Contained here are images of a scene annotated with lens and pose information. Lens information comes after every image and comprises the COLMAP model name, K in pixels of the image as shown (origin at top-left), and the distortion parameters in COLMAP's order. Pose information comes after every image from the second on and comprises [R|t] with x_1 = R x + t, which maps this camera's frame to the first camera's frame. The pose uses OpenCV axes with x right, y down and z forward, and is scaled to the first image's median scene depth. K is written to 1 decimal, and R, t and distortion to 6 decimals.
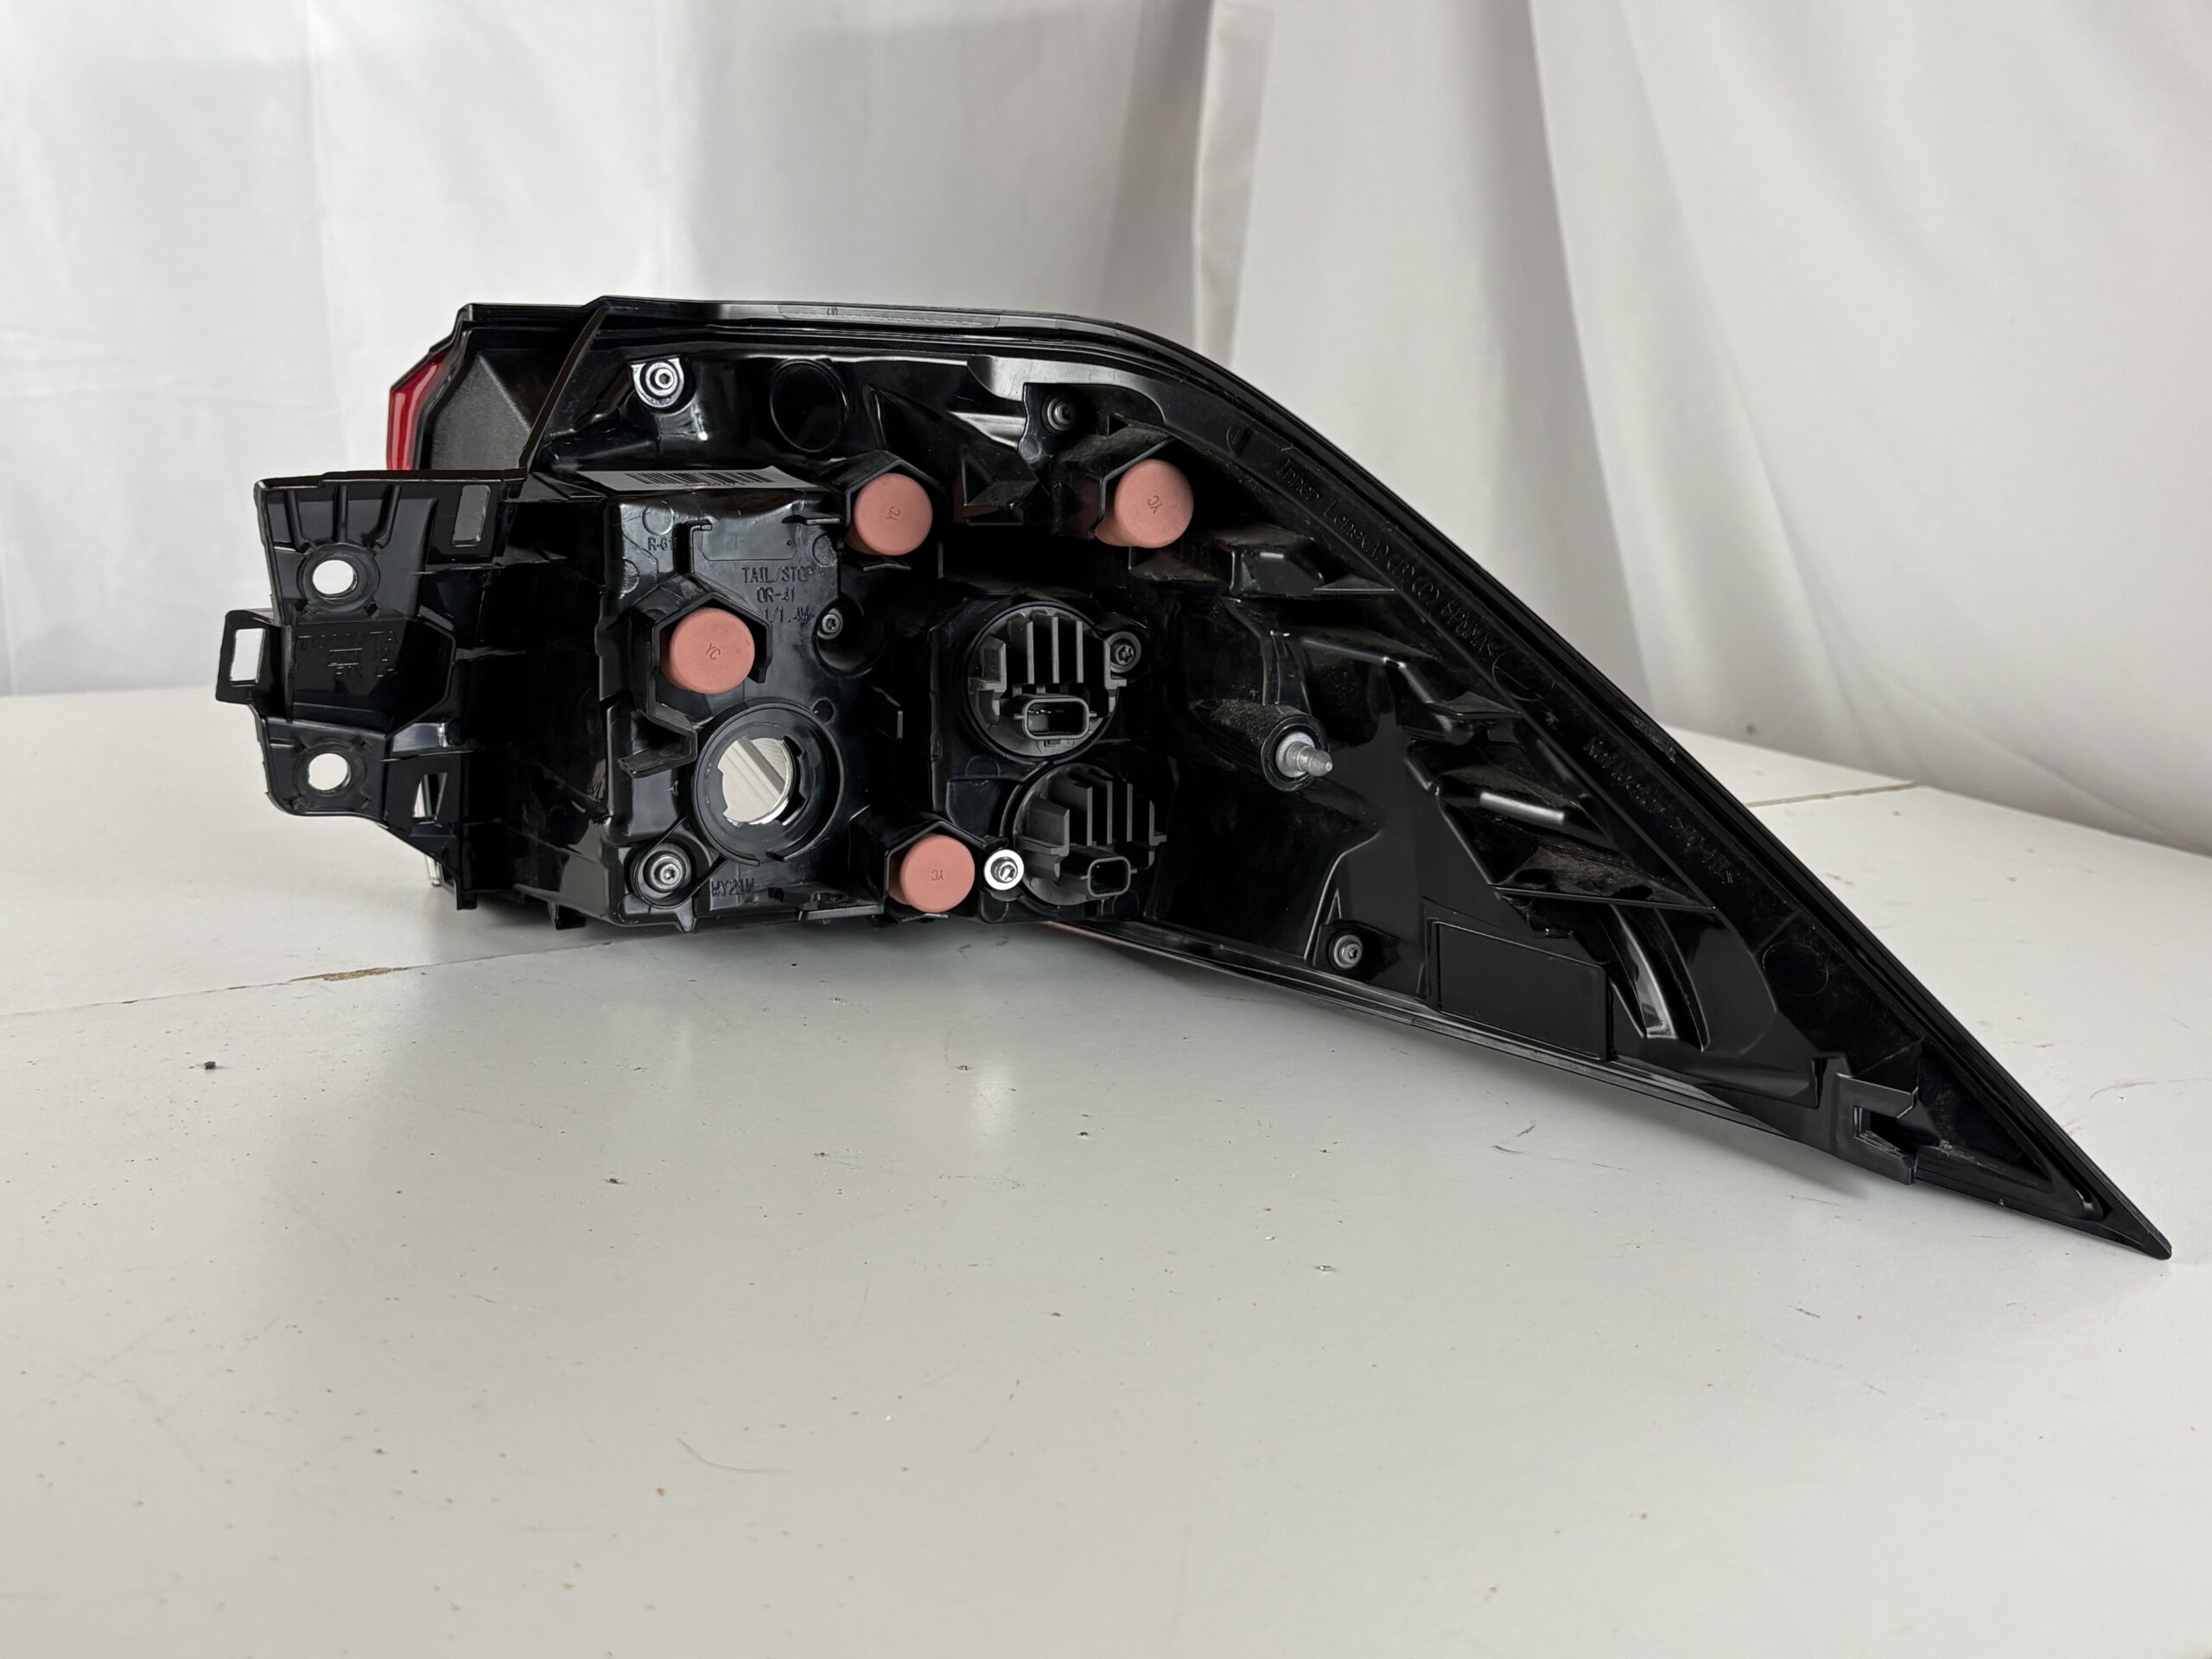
lens RADIAL K [[2367.6, 0, 1102.9], [0, 2367.6, 826.7], [0, 0, 1]] dist [0.020544, 0.000000]
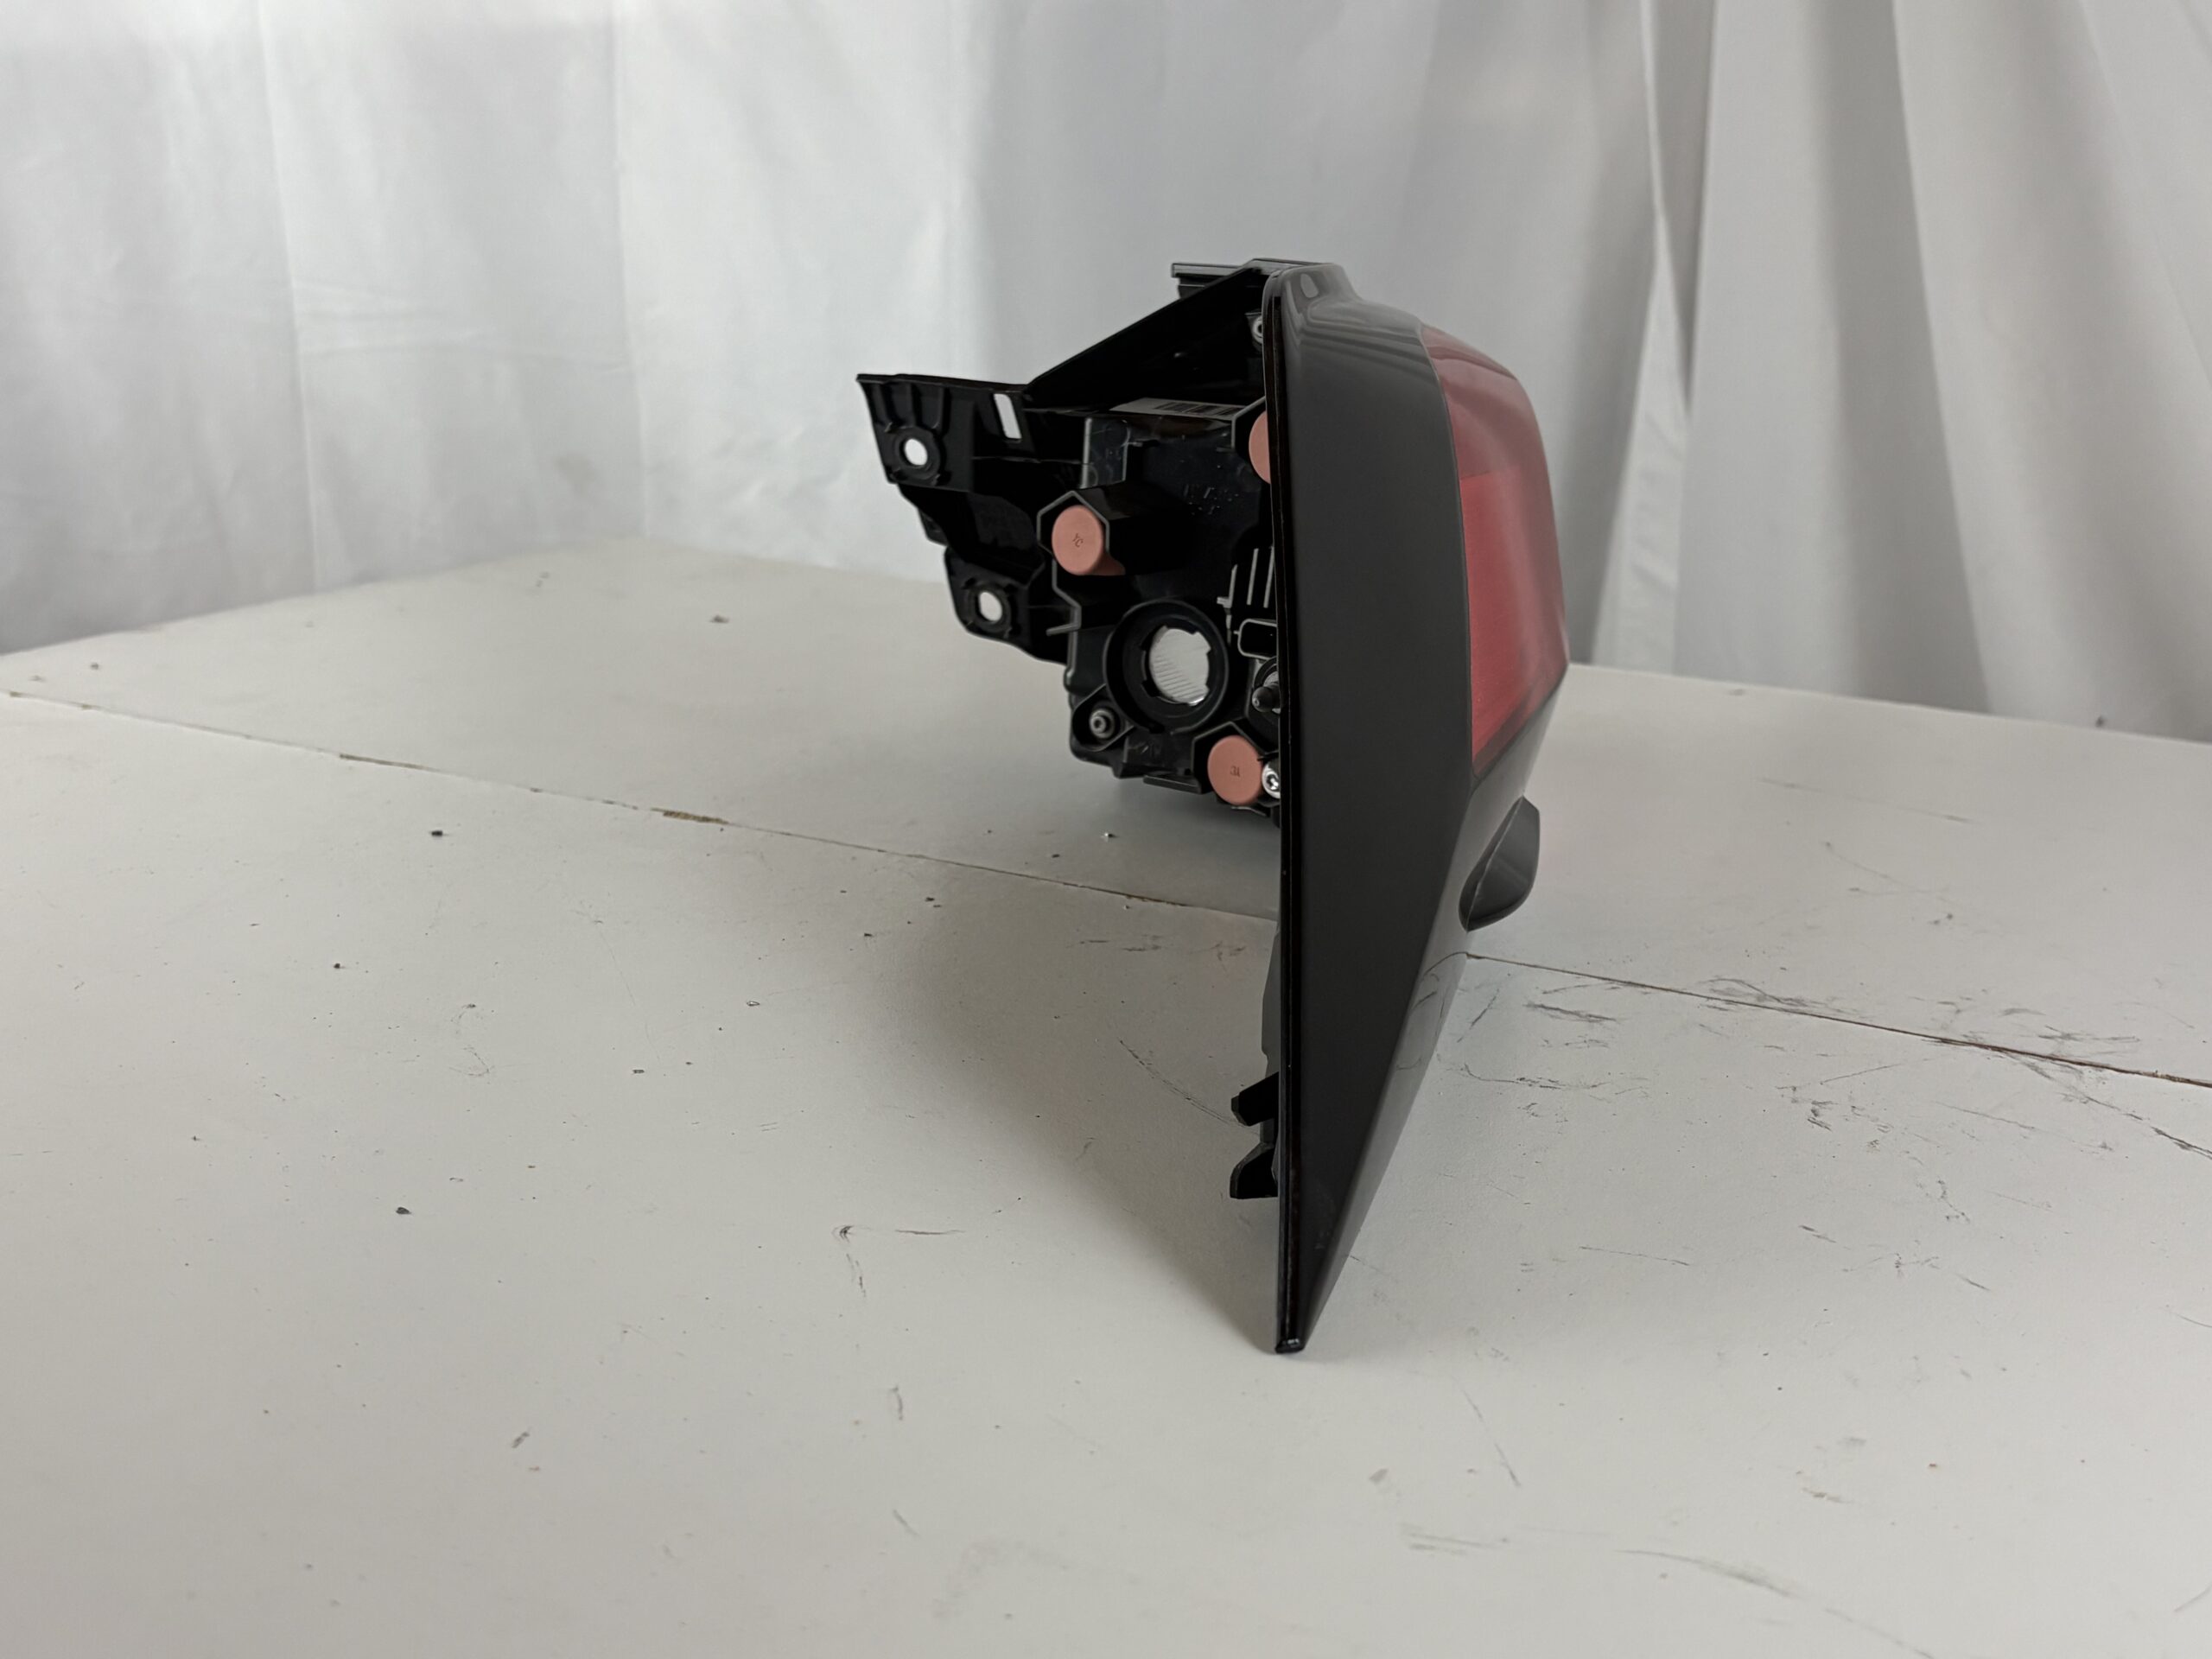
lens RADIAL K [[2367.6, 0, 1111.9], [0, 2367.6, 832.7], [0, 0, 1]] dist [0.020544, 0.000000]
pose [[0.478598, 0.212335, -0.851973, 0.902477], [-0.224432, 0.967669, 0.115094, -0.070093], [0.848866, 0.136126, 0.510779, 0.392754]]
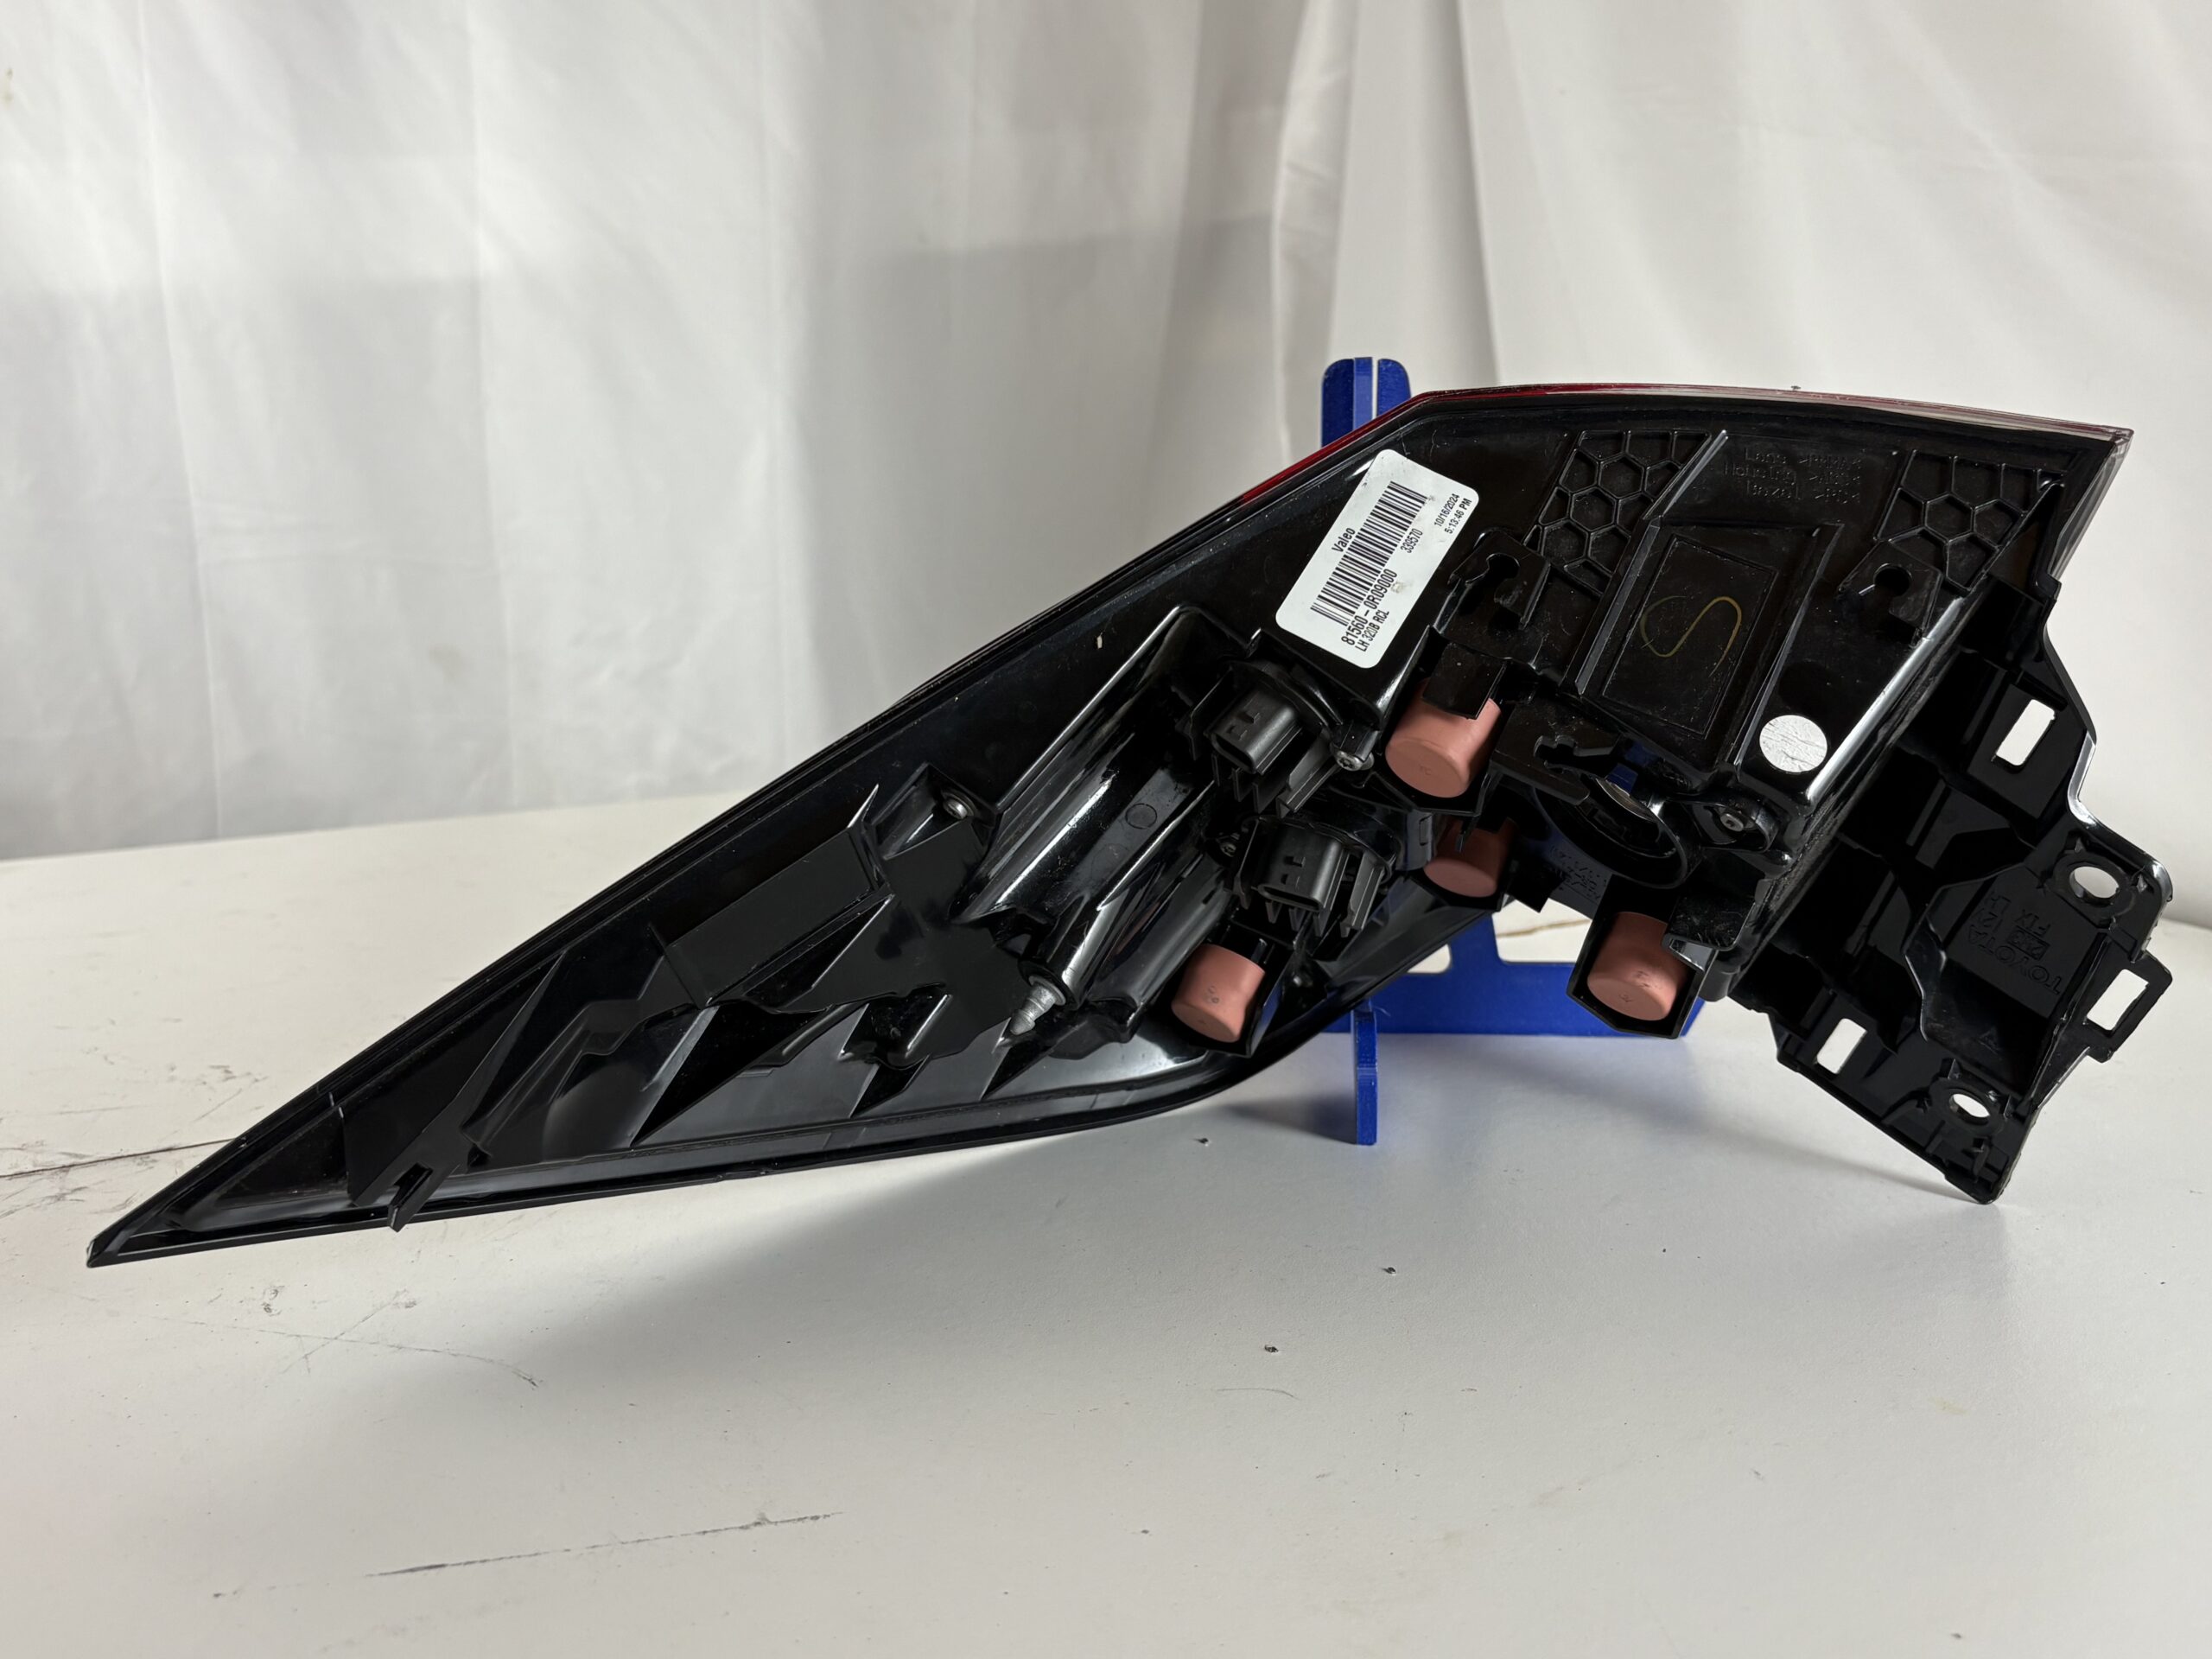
lens RADIAL K [[2037.6, 0, 1091.1], [0, 2037.6, 833.2], [0, 0, 1]] dist [0.030047, 0.000000]
pose [[-0.987574, -0.082407, 0.133816, -0.285755], [-0.018004, 0.905213, 0.424576, -0.484373], [-0.156120, 0.416891, -0.895449, 1.918050]]
